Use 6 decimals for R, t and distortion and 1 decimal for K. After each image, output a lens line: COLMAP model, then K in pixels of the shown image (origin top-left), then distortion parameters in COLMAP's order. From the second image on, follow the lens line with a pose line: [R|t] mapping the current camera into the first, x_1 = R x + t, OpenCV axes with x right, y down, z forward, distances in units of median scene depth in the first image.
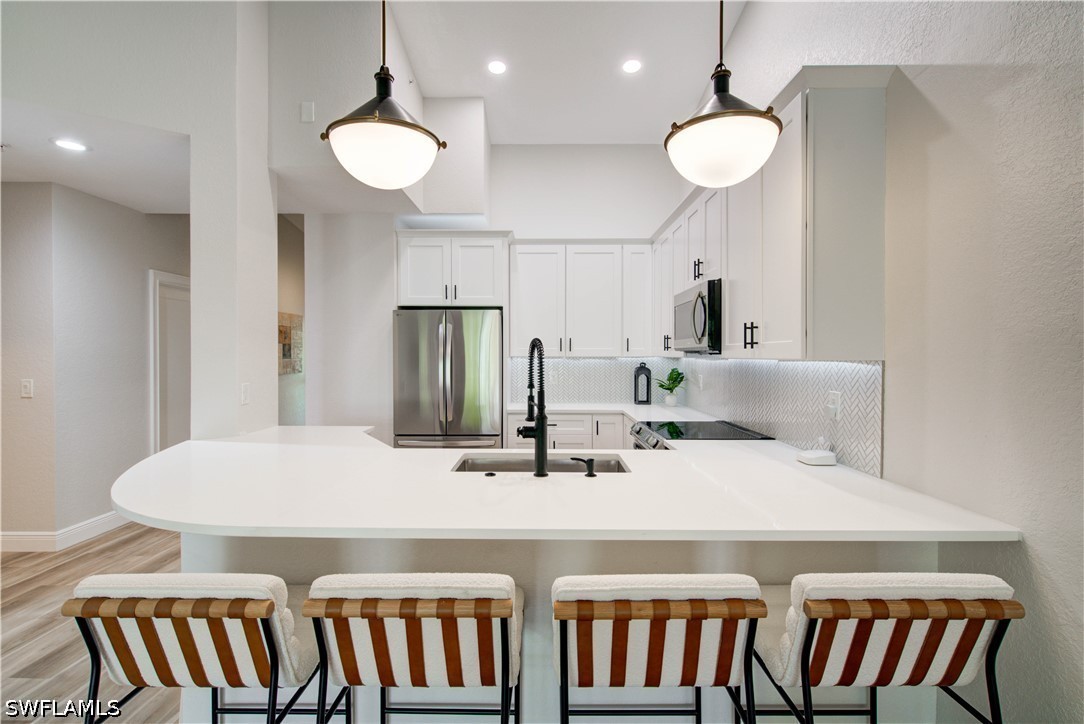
lens RADIAL K [[507.0, 0, 542.0], [0, 507.0, 360.3], [0, 0, 1]] dist [0.000914, -0.001979]
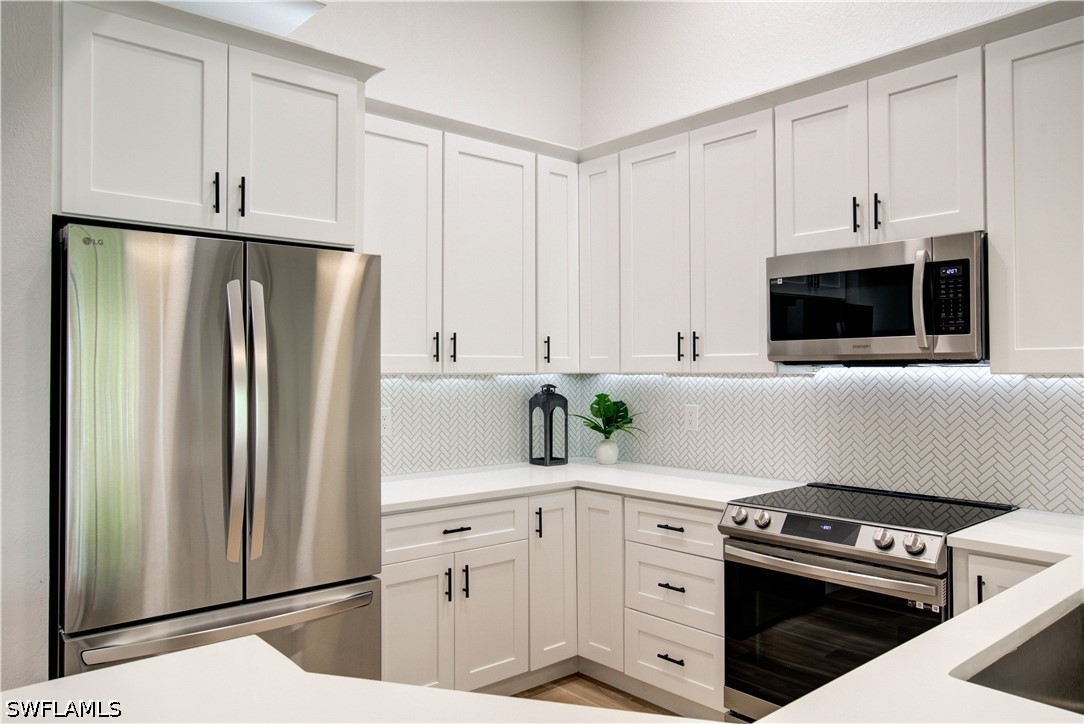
lens RADIAL K [[771.4, 0, 543.1], [0, 771.4, 358.9], [0, 0, 1]] dist [-0.041045, 0.050452]
pose [[0.746282, 0.007600, 0.665587, -0.362571], [0.010513, 0.999675, -0.023203, -0.003757], [-0.665547, 0.024314, 0.745959, 0.440395]]
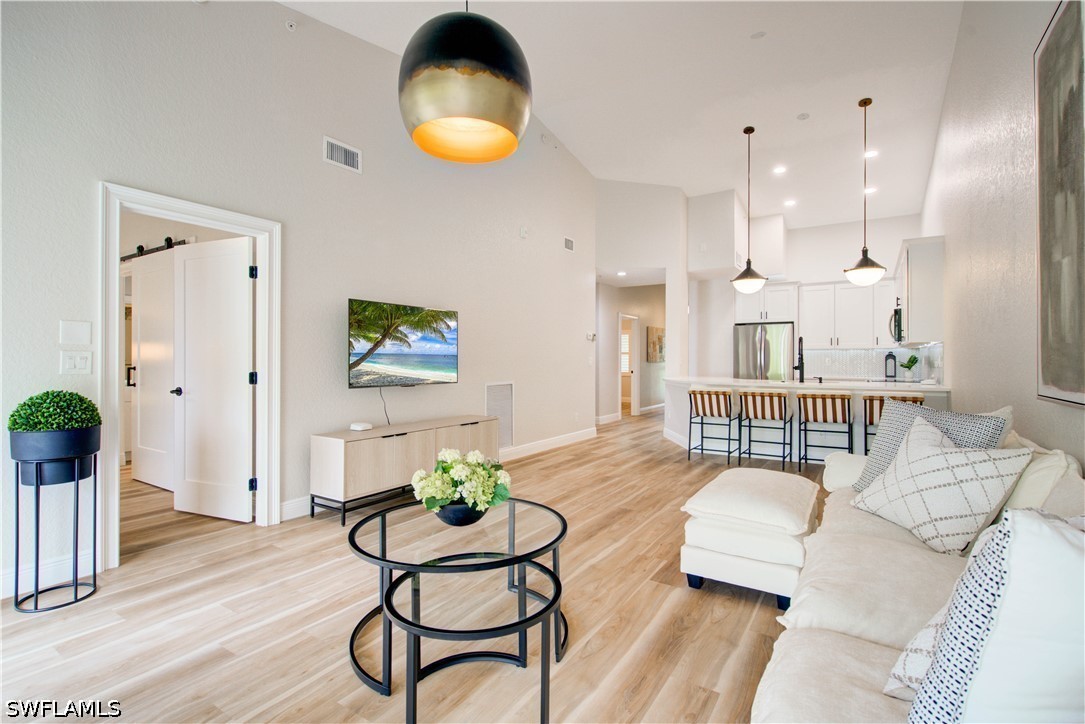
lens RADIAL K [[507.4, 0, 538.0], [0, 507.4, 360.4], [0, 0, 1]] dist [0.000914, -0.001979]
pose [[0.841392, -0.001255, -0.540424, 0.136987], [-0.006447, 0.999903, -0.012359, 0.064251], [0.540387, 0.013882, 0.841302, -1.059195]]
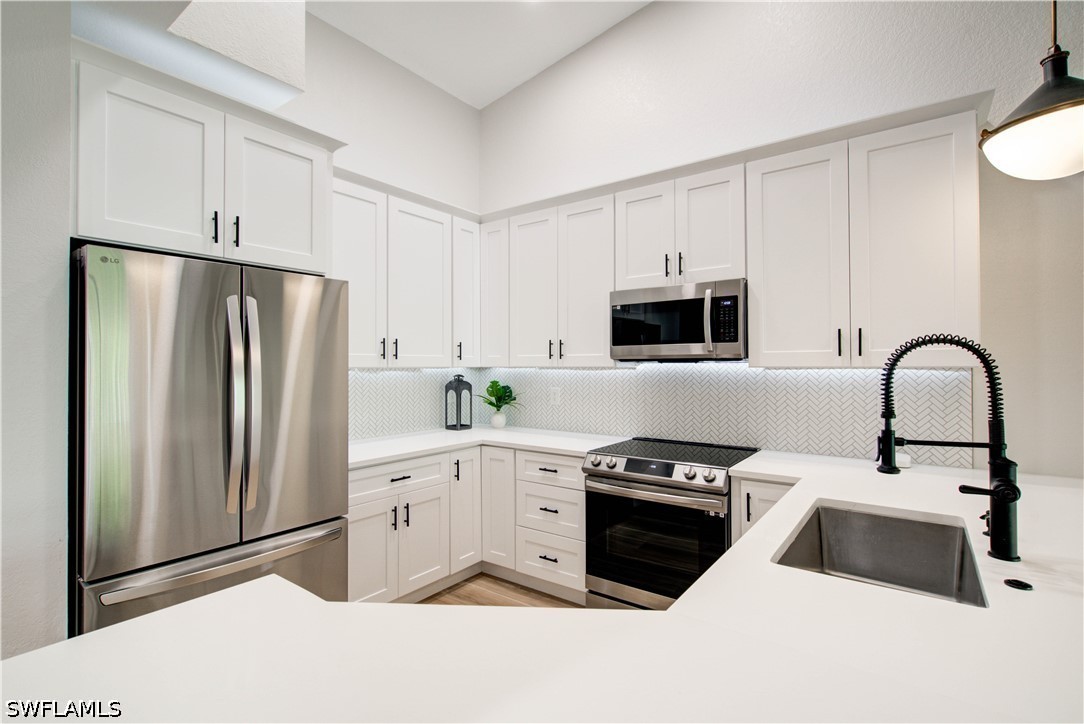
lens RADIAL K [[507.0, 0, 541.9], [0, 507.0, 359.5], [0, 0, 1]] dist [0.000914, -0.001979]
pose [[0.587577, 0.006389, 0.809143, -0.372759], [0.012517, 0.999777, -0.016983, -0.004310], [-0.809072, 0.020106, 0.587366, 0.484200]]
